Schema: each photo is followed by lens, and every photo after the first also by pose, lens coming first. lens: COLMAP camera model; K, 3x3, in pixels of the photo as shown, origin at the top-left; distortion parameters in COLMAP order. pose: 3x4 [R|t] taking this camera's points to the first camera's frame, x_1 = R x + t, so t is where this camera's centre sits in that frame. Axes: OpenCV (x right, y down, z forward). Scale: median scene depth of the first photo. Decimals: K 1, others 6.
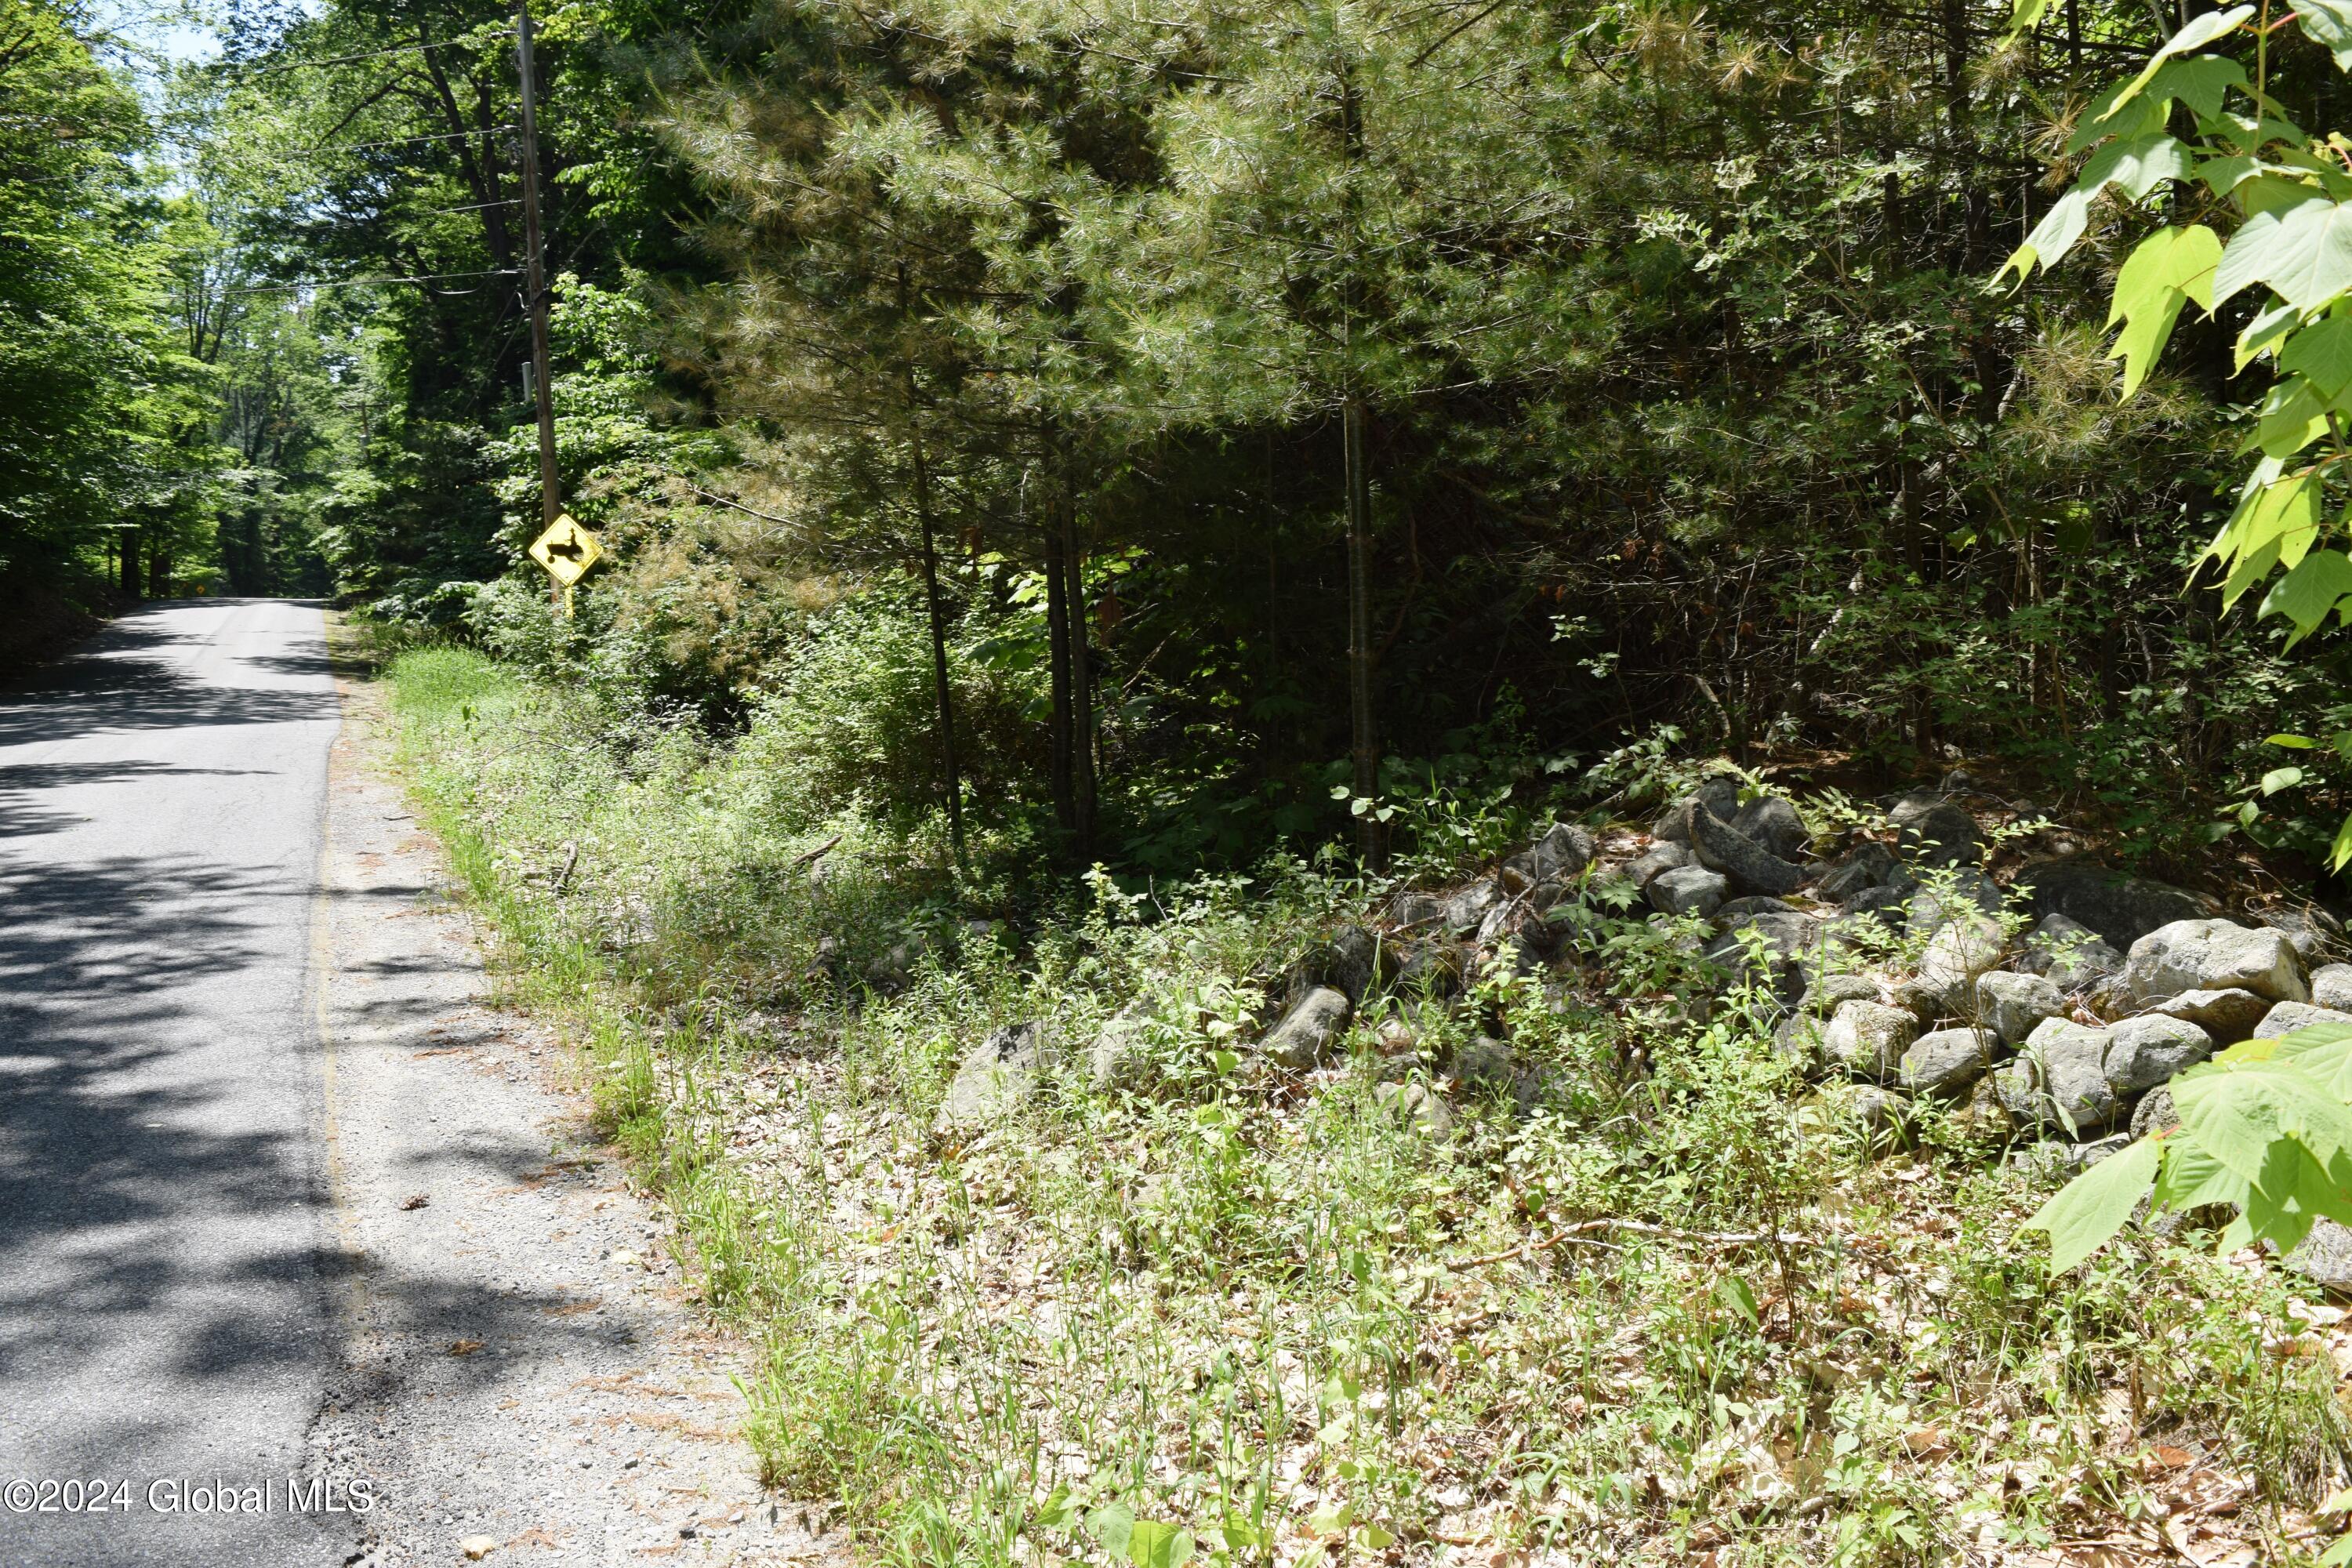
lens RADIAL K [[1835.1, 0, 1184.9], [0, 1835.1, 786.7], [0, 0, 1]] dist [-0.102857, -0.011497]
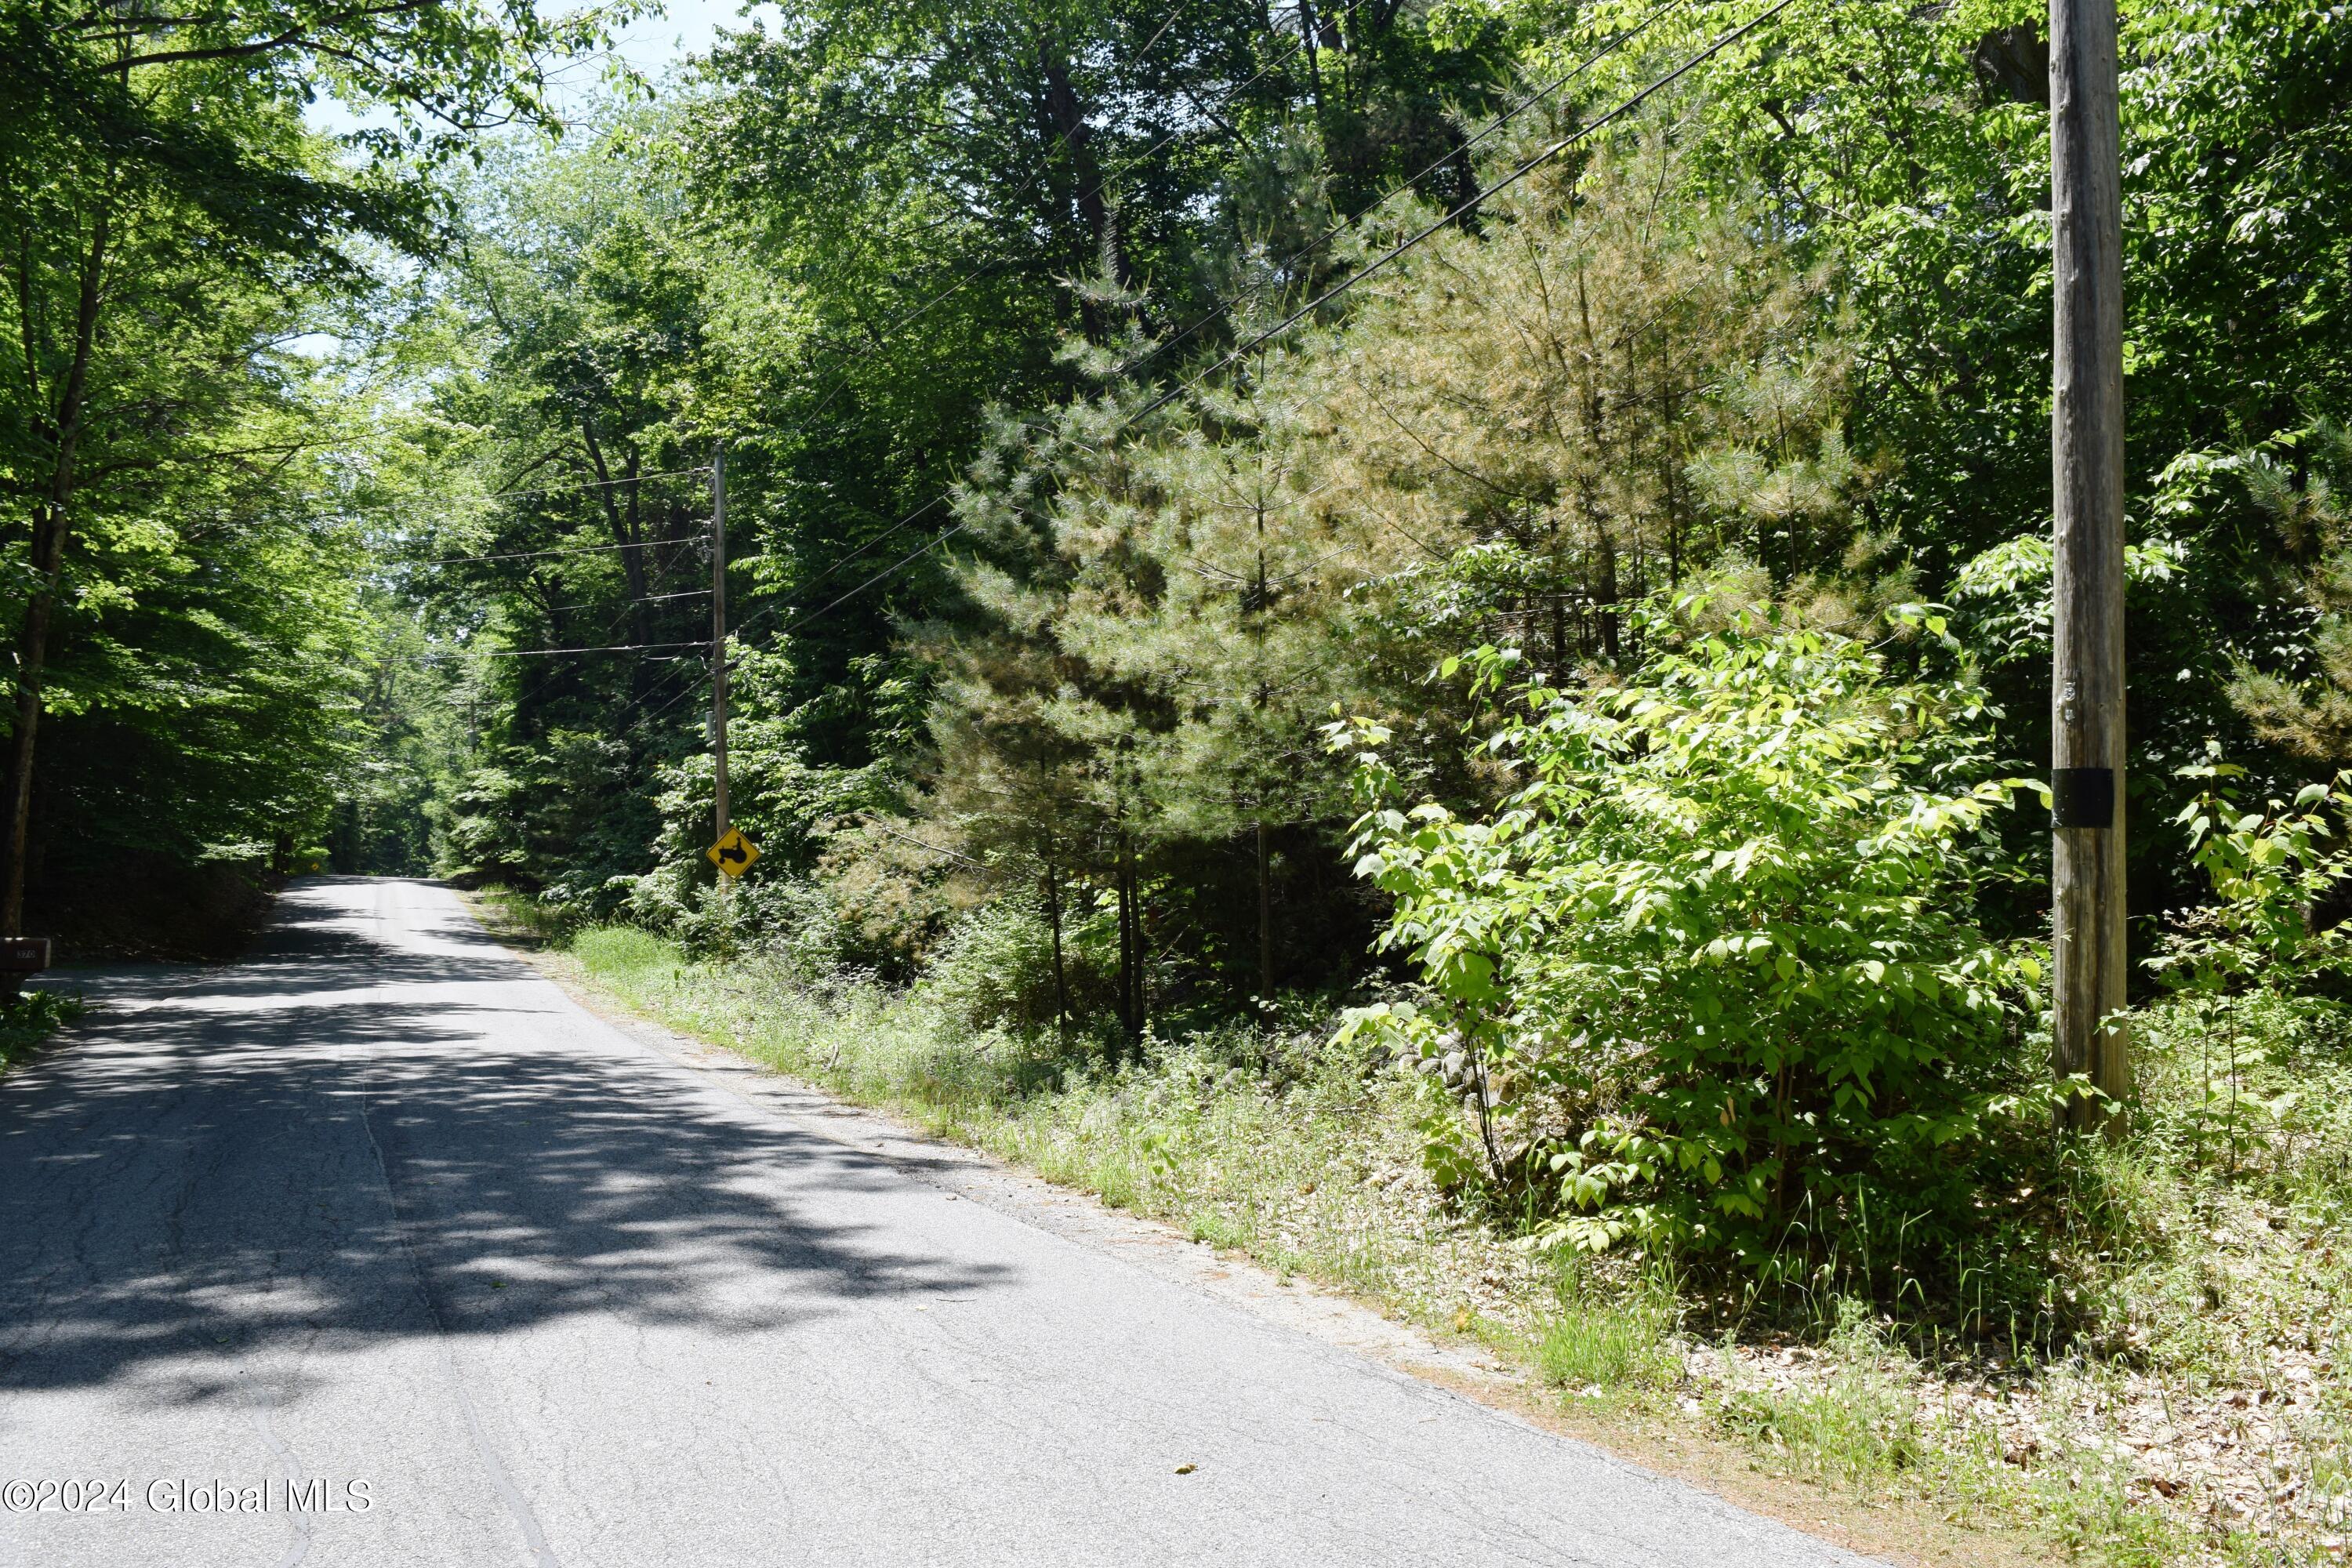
lens RADIAL K [[1835.1, 0, 1167.8], [0, 1835.1, 785.6], [0, 0, 1]] dist [-0.102857, -0.011497]
pose [[0.999521, 0.009330, -0.029502, 0.009950], [-0.013884, 0.987318, -0.158146, 0.024840], [0.027653, 0.158480, 0.986975, -0.304580]]
